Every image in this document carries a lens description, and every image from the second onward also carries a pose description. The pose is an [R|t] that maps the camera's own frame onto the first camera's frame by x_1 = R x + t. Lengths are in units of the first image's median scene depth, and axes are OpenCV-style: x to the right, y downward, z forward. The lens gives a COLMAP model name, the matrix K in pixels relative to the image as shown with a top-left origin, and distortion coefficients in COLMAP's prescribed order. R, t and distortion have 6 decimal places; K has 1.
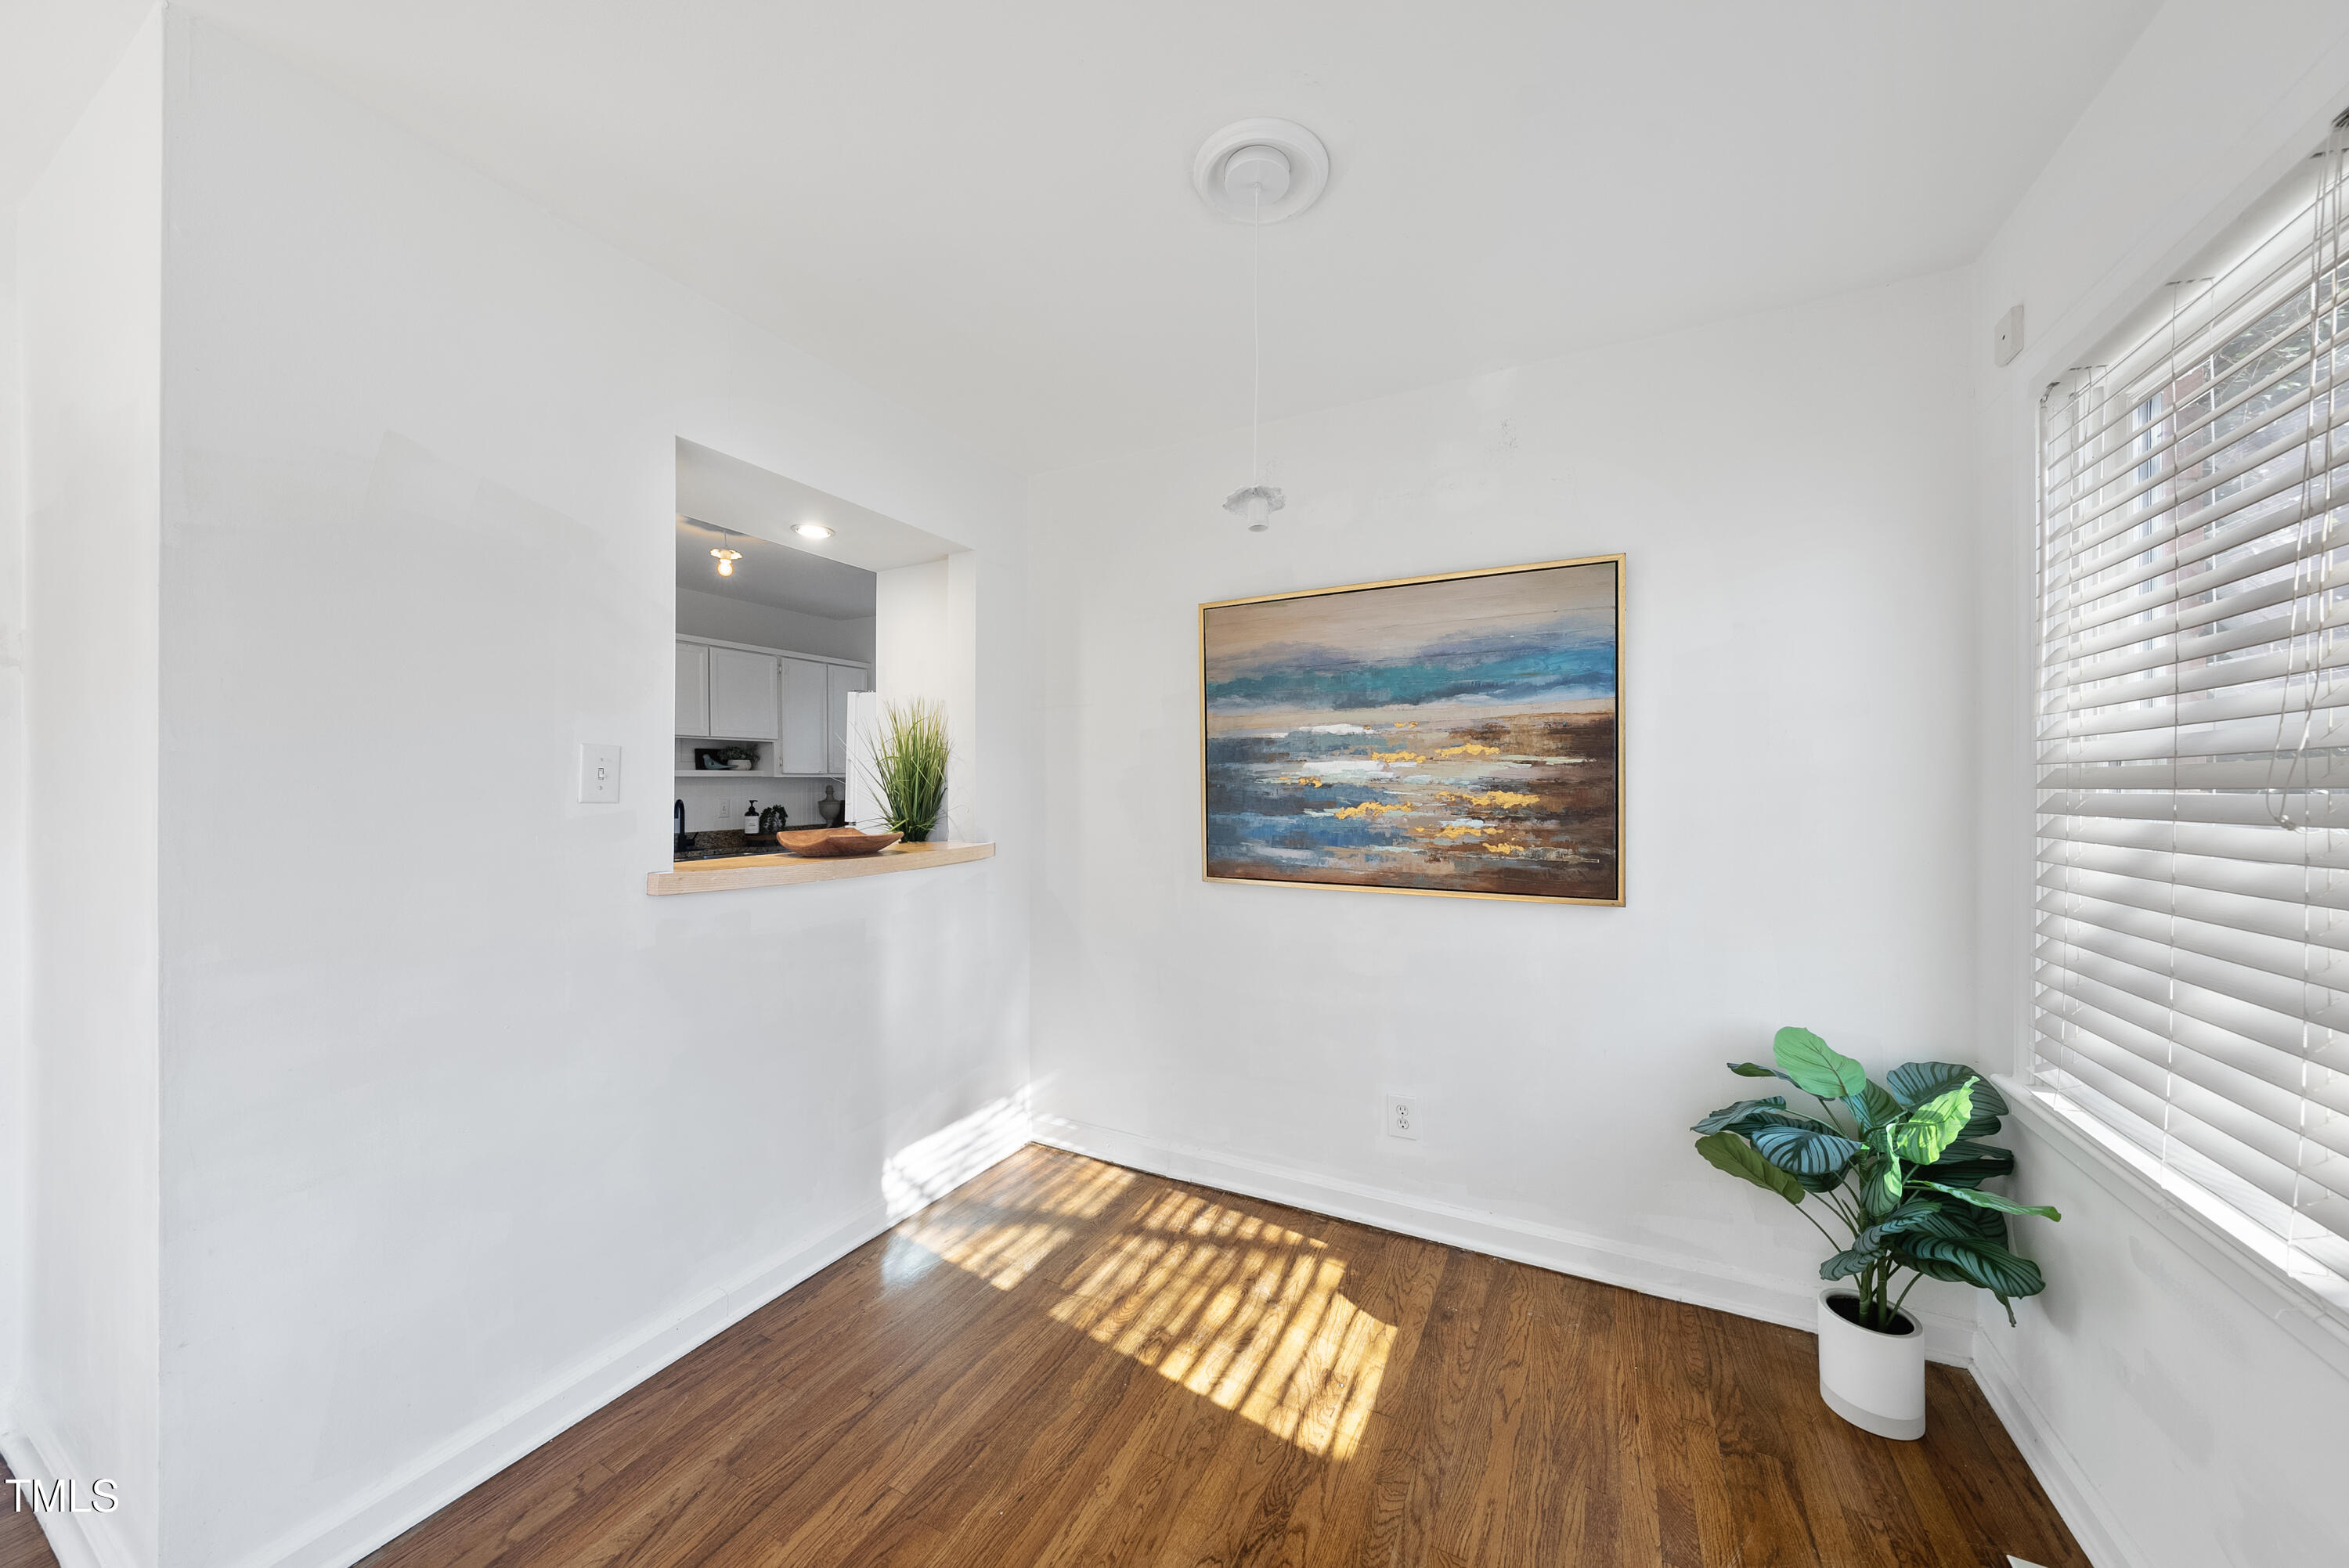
lens RADIAL K [[802.3, 0, 1174.8], [0, 802.3, 780.9], [0, 0, 1]] dist [-0.004380, -0.000118]
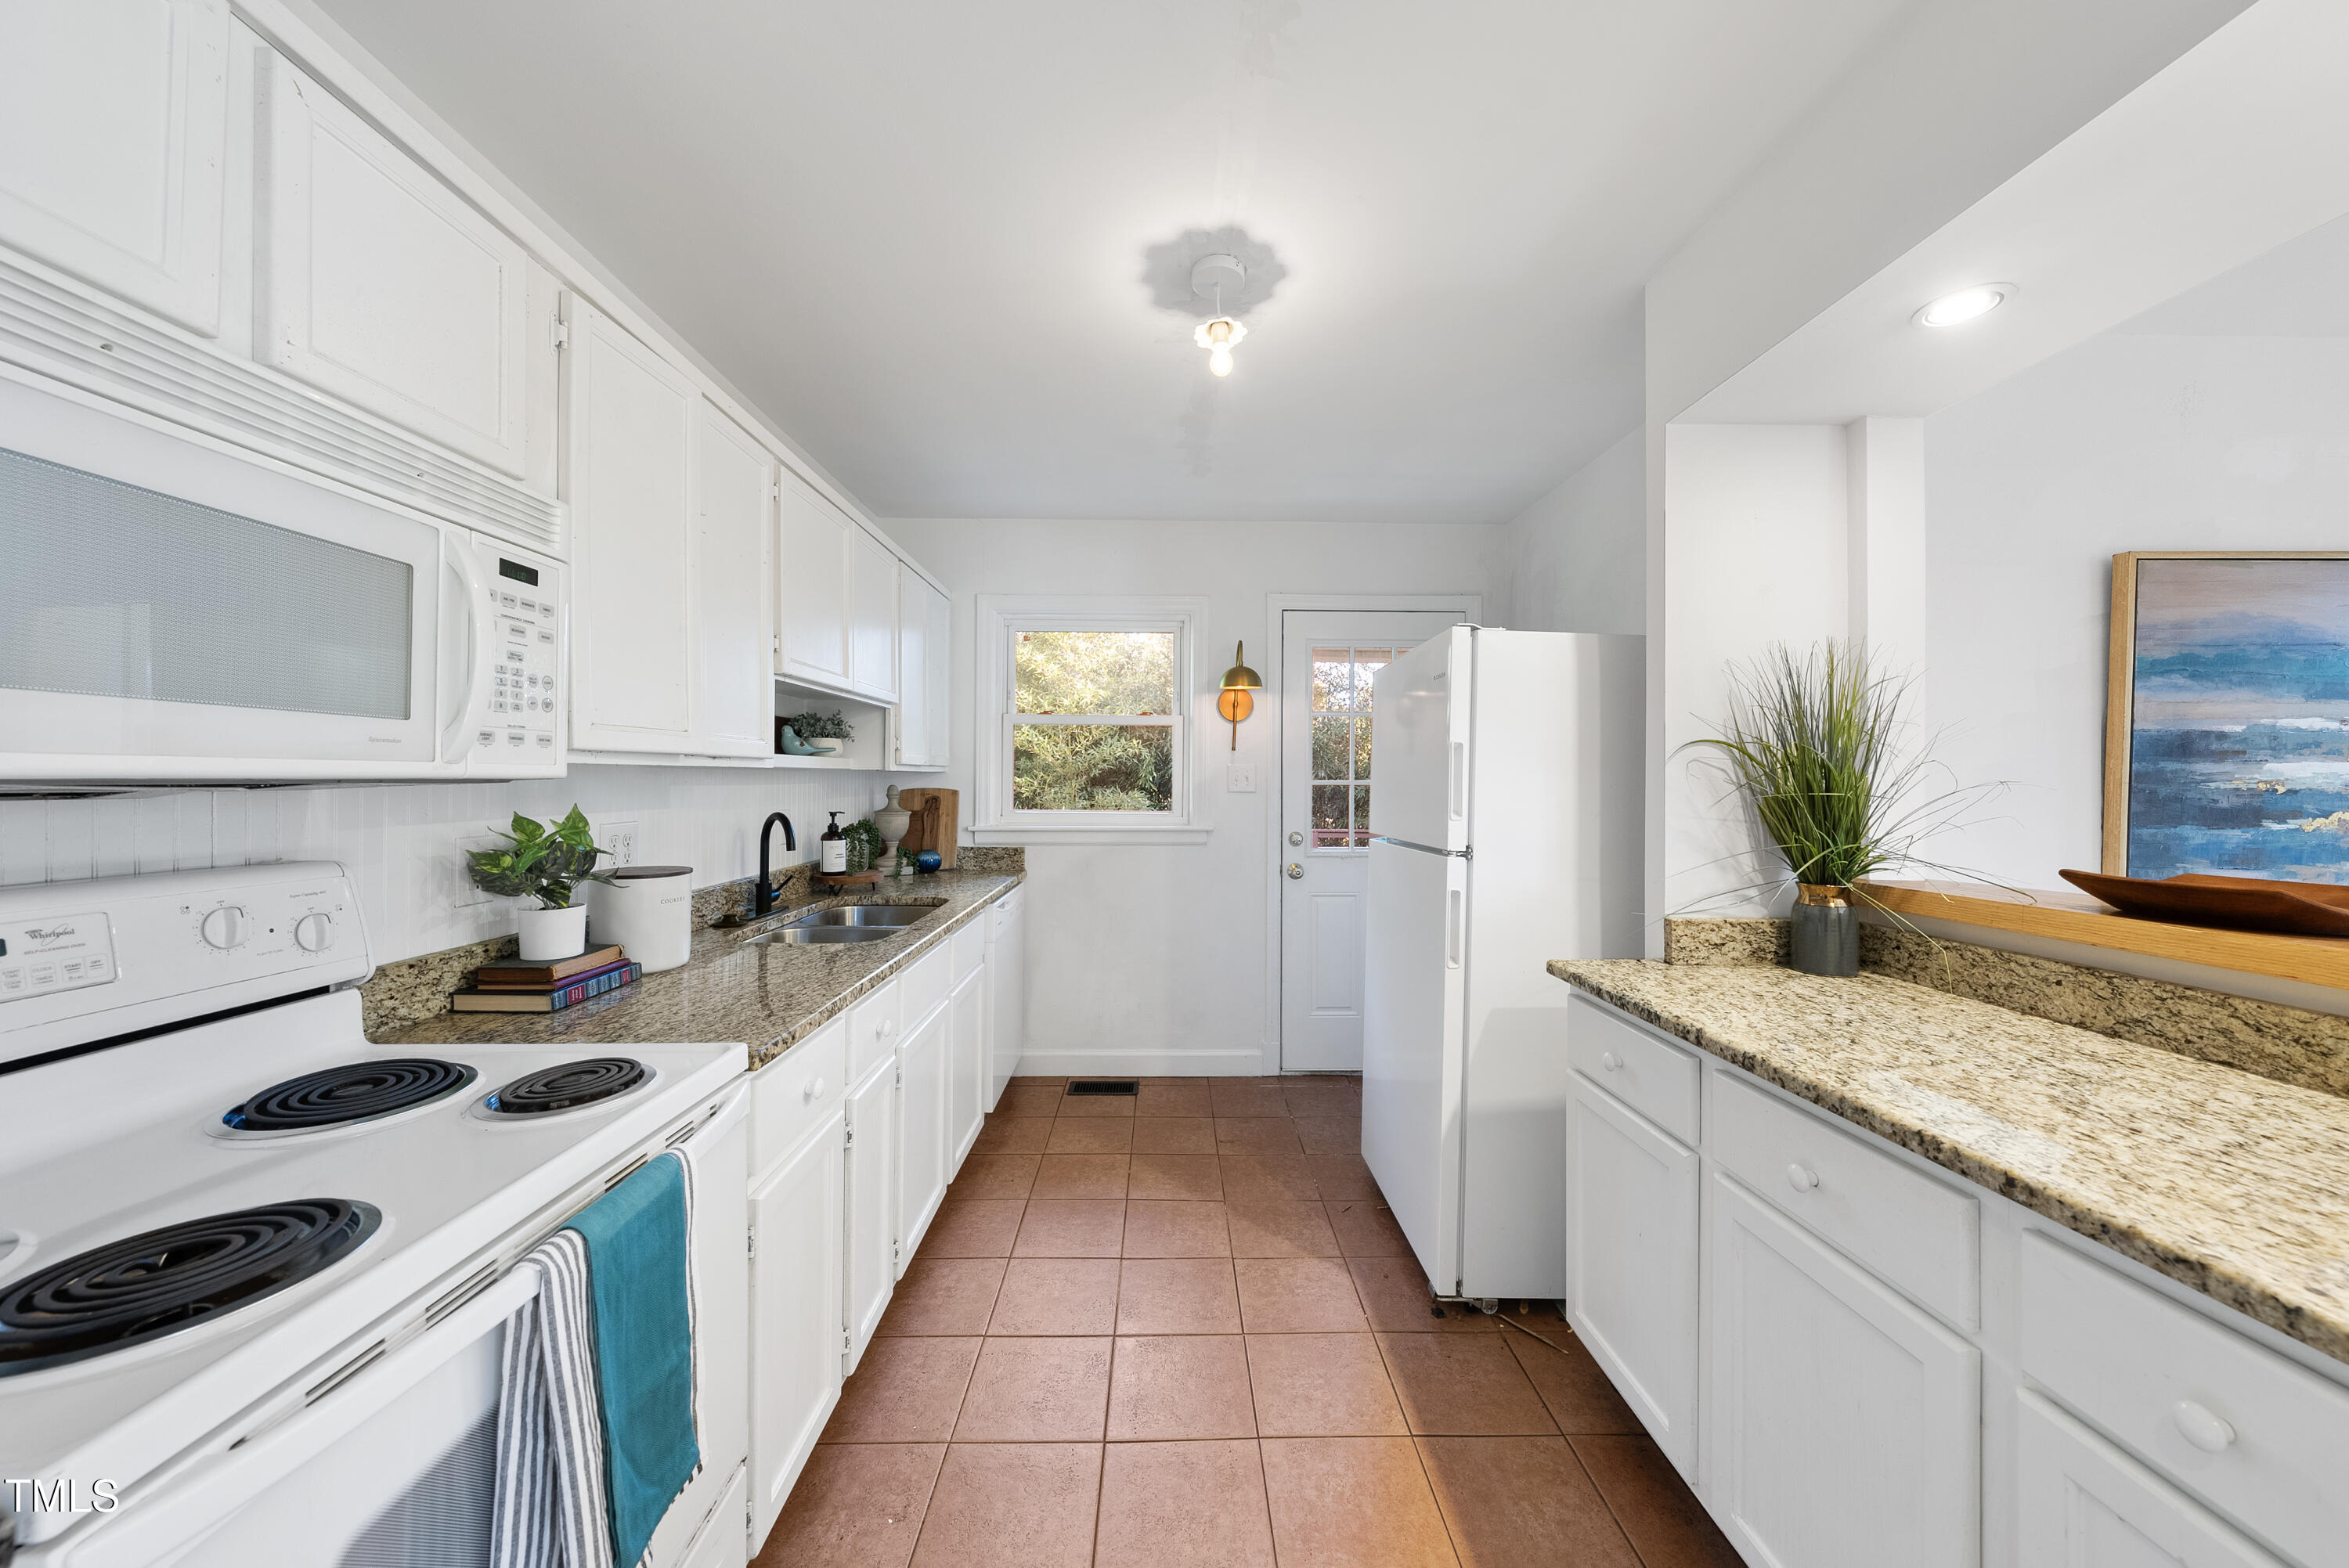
lens RADIAL K [[802.3, 0, 1174.8], [0, 802.3, 780.9], [0, 0, 1]] dist [-0.004380, -0.000118]
pose [[0.882160, 0.005290, 0.470921, -1.183221], [-0.007078, 0.999973, 0.002026, 0.001288], [-0.470897, -0.005120, 0.882173, 0.803316]]
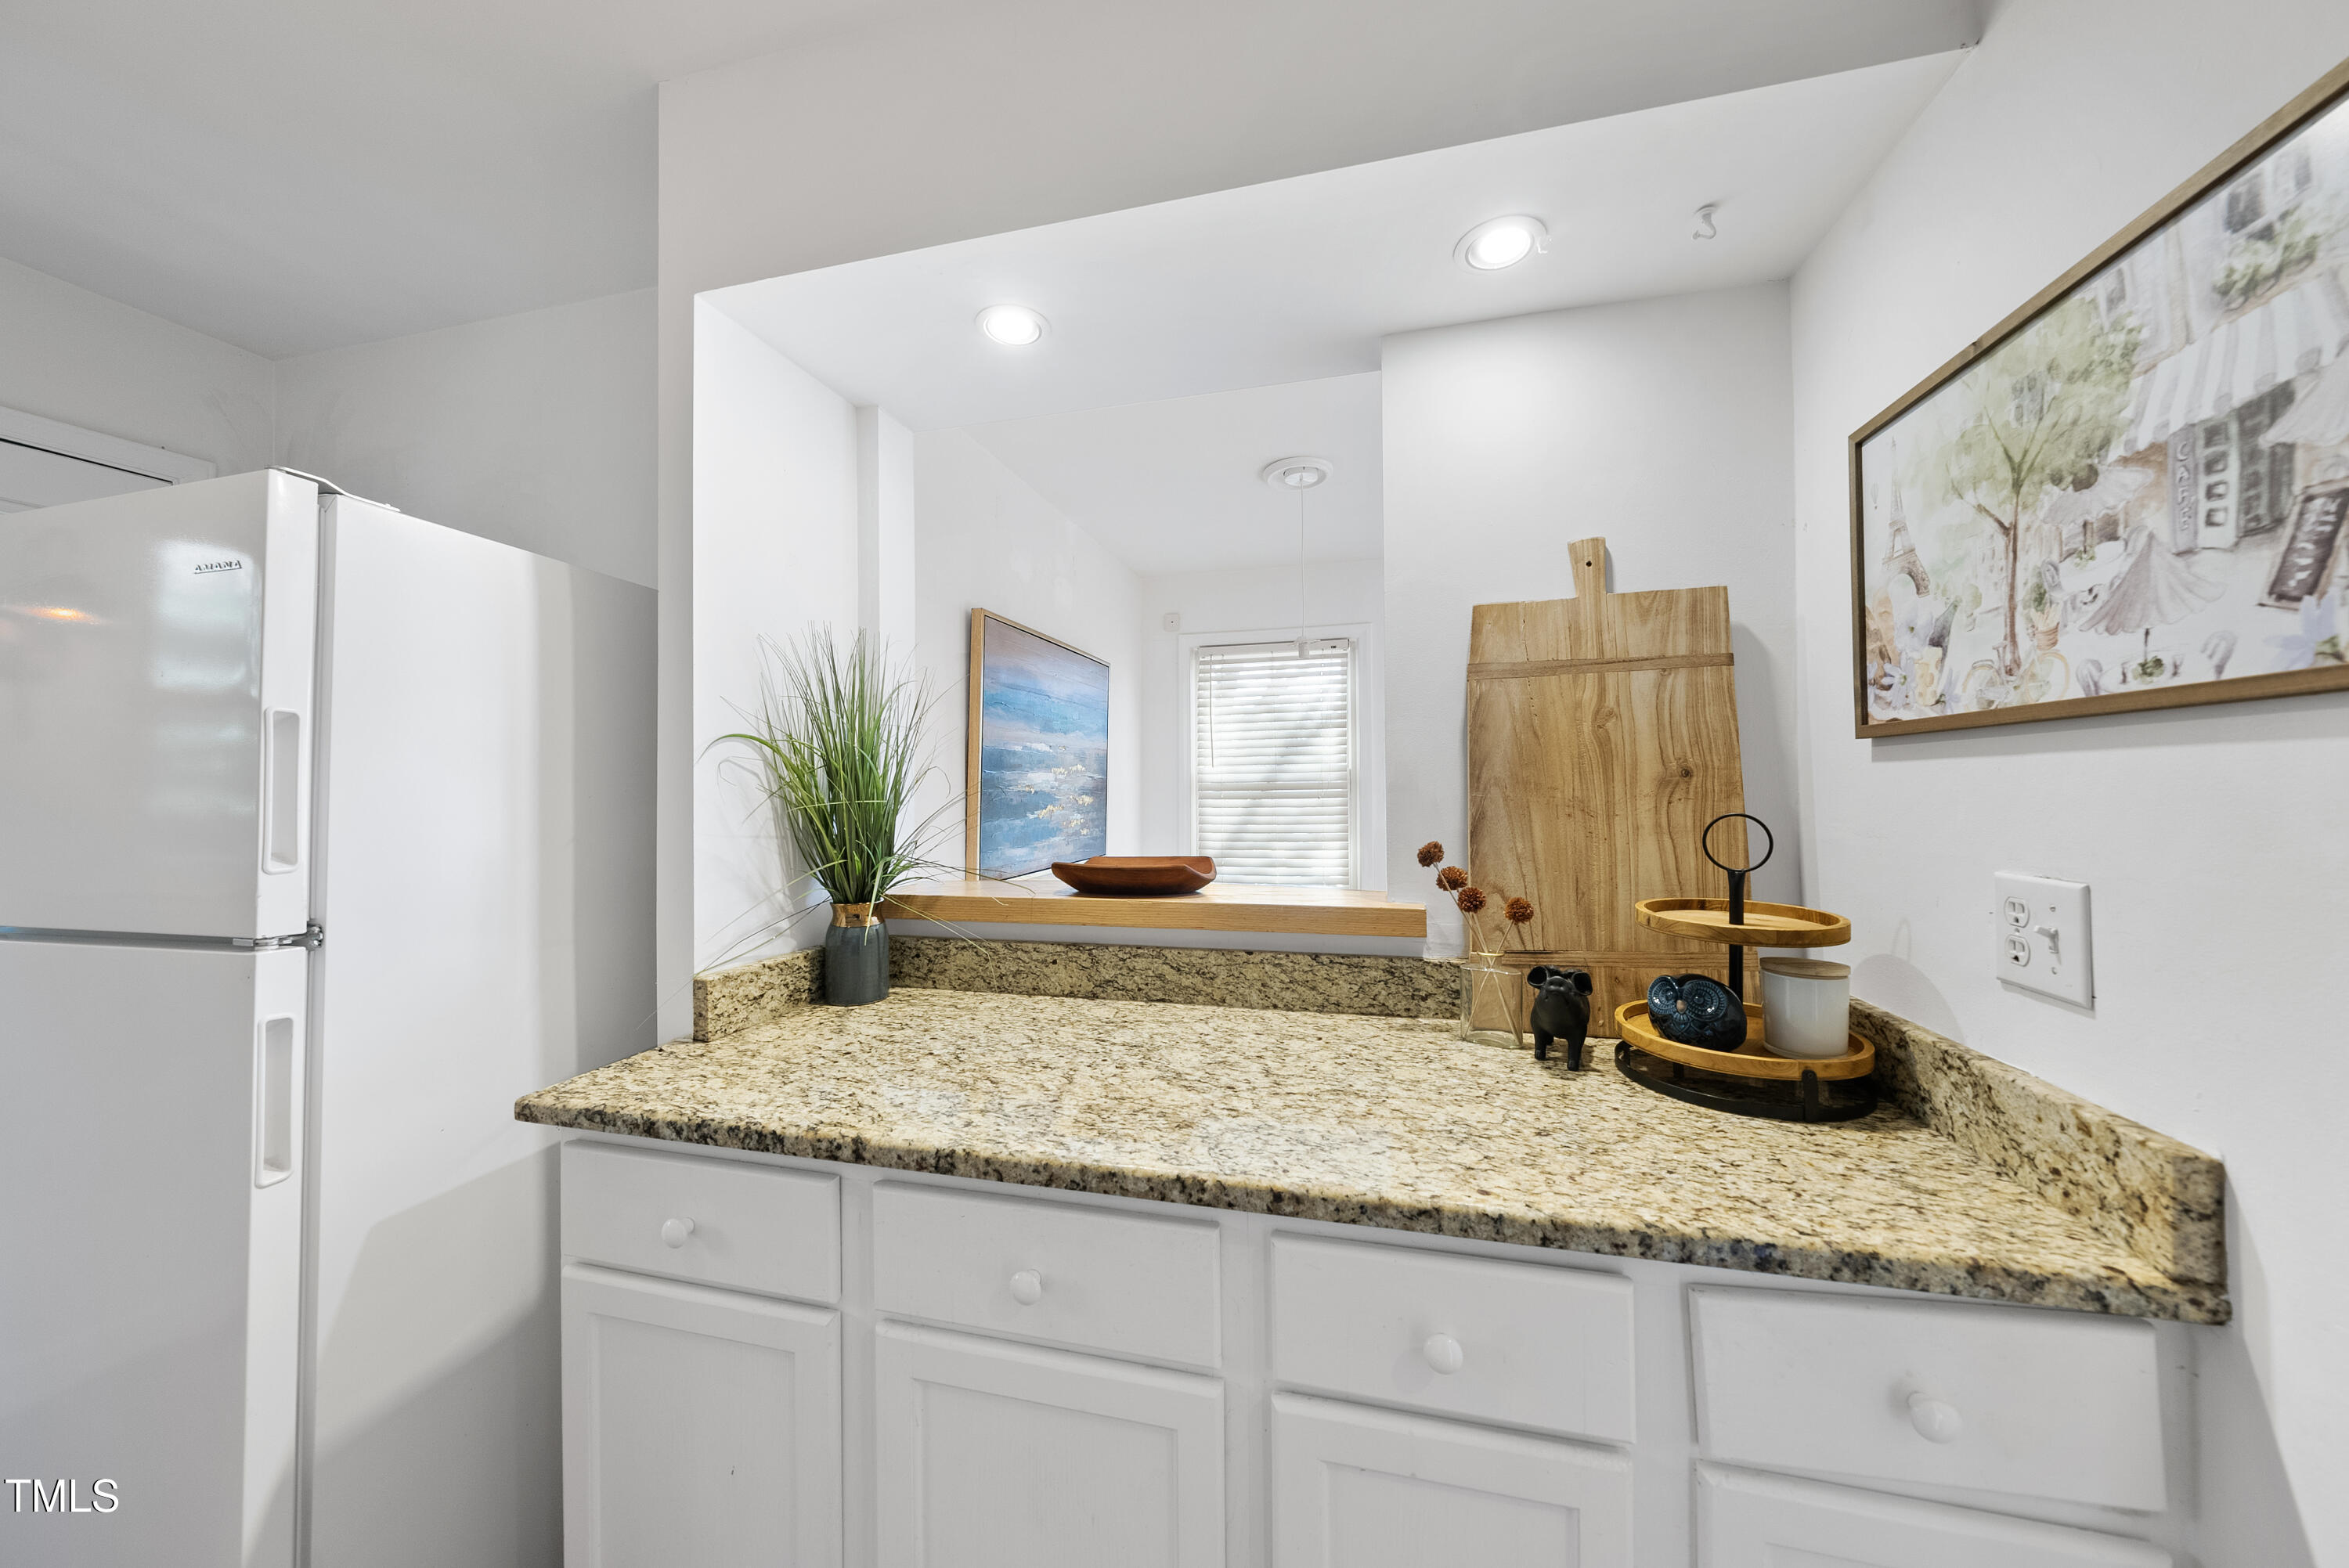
lens RADIAL K [[802.3, 0, 1174.8], [0, 802.3, 780.9], [0, 0, 1]] dist [-0.004380, -0.000118]
pose [[-0.222324, 0.009949, 0.974922, -1.028072], [0.002828, 0.999950, -0.009560, 0.000828], [-0.974969, 0.000631, -0.222341, 1.043989]]
